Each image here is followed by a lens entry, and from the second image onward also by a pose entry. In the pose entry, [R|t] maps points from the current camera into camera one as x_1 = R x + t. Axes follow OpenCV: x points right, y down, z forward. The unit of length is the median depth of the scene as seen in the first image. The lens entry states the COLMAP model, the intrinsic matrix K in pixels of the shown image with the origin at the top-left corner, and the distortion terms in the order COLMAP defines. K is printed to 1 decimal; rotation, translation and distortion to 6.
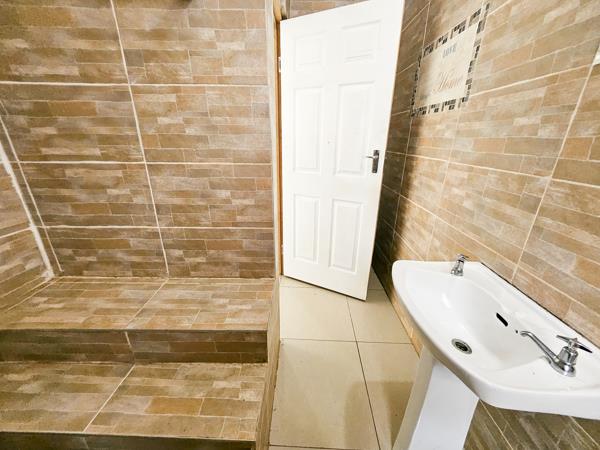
lens RADIAL K [[241.4, 0, 300.0], [0, 241.4, 225.0], [0, 0, 1]] dist [0.000456, 0.000120]
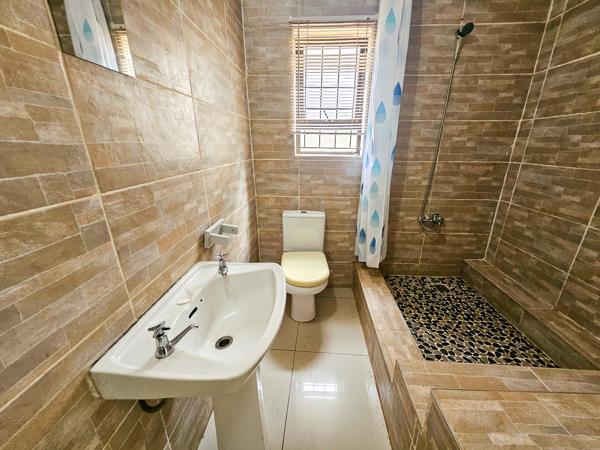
lens RADIAL K [[241.4, 0, 300.0], [0, 241.4, 225.0], [0, 0, 1]] dist [0.000456, 0.000120]
pose [[-0.999208, -0.022158, 0.033066, 0.335665], [0.003459, 0.779250, 0.626704, -0.577964], [-0.039653, 0.626321, -0.778556, 1.570158]]
